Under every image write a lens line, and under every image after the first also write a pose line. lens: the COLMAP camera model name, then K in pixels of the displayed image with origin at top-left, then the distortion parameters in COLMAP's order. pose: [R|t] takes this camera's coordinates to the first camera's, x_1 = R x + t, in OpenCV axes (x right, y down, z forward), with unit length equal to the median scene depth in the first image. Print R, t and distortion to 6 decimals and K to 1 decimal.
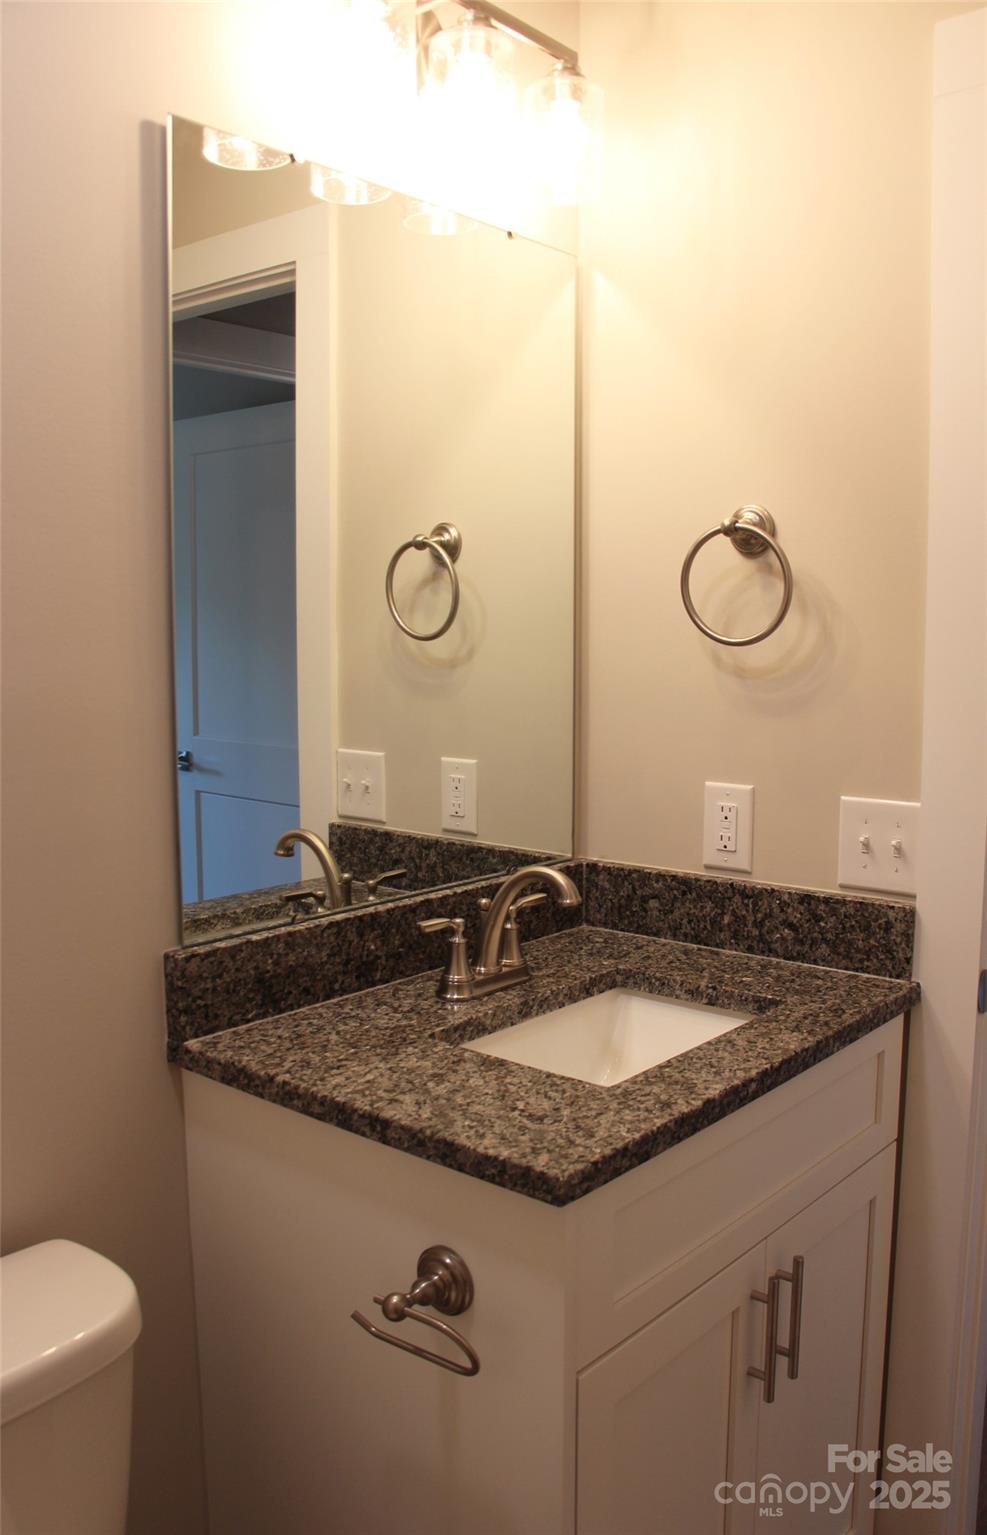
lens RADIAL K [[1293.8, 0, 502.7], [0, 1293.8, 765.5], [0, 0, 1]] dist [-0.141759, 0.057529]
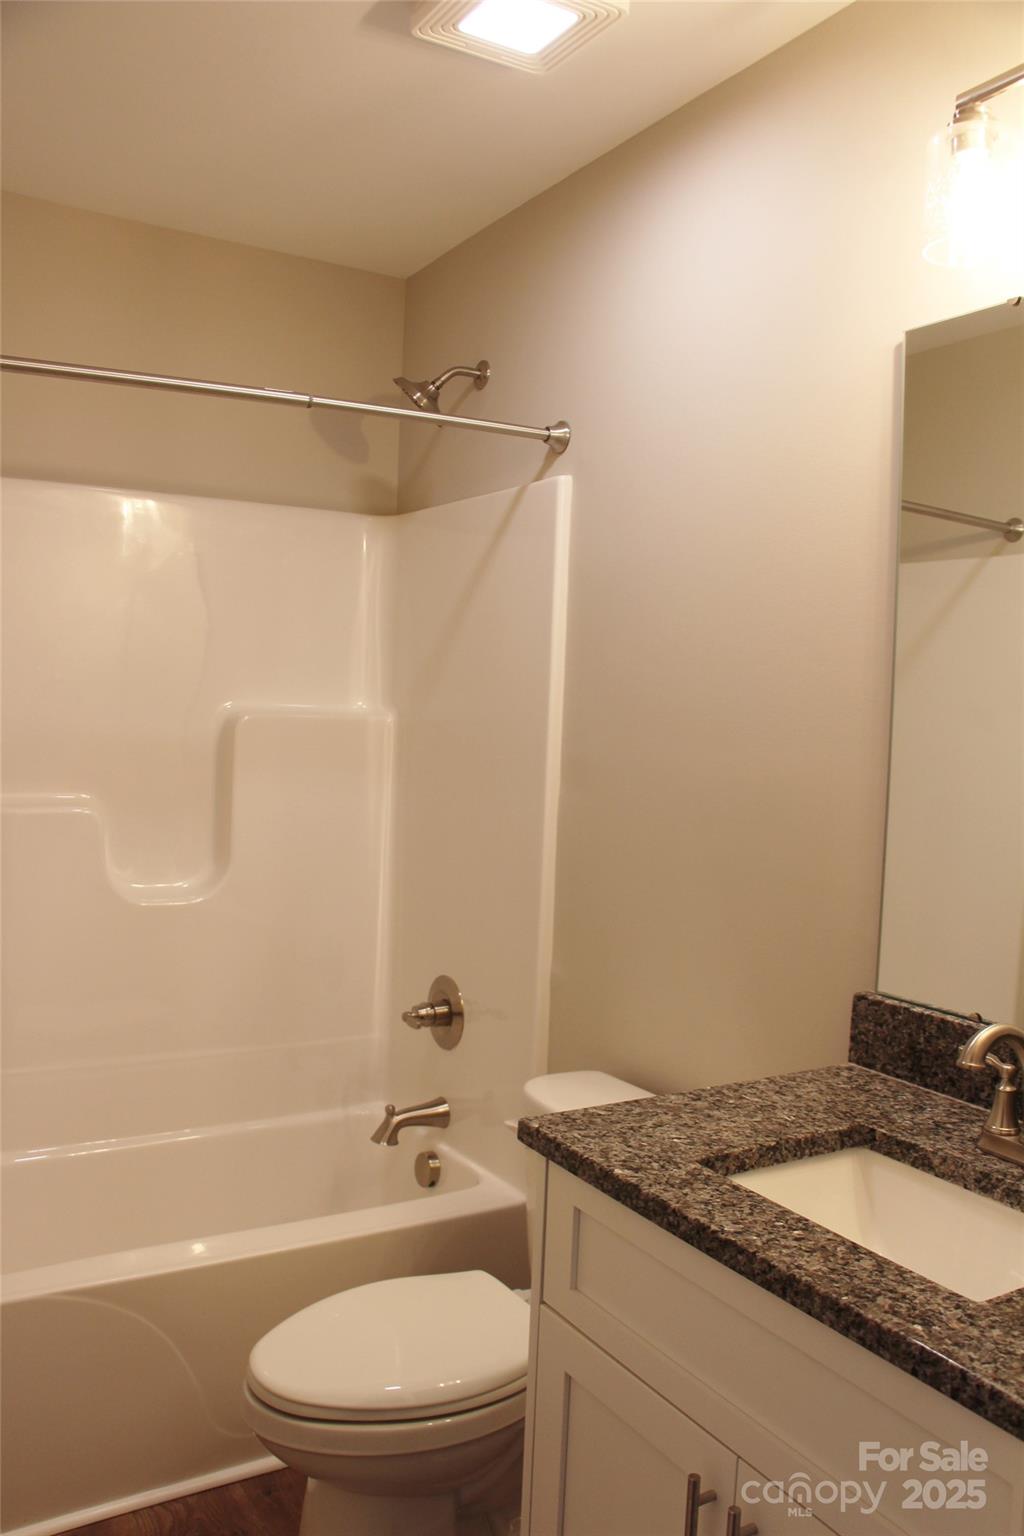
lens RADIAL K [[1264.6, 0, 519.6], [0, 1264.6, 770.9], [0, 0, 1]] dist [-0.139559, 0.046202]
pose [[-0.337317, 0.032912, -0.940816, 0.988179], [-0.136821, 0.987063, 0.083585, -0.121723], [0.931395, 0.156918, -0.328450, 1.044528]]
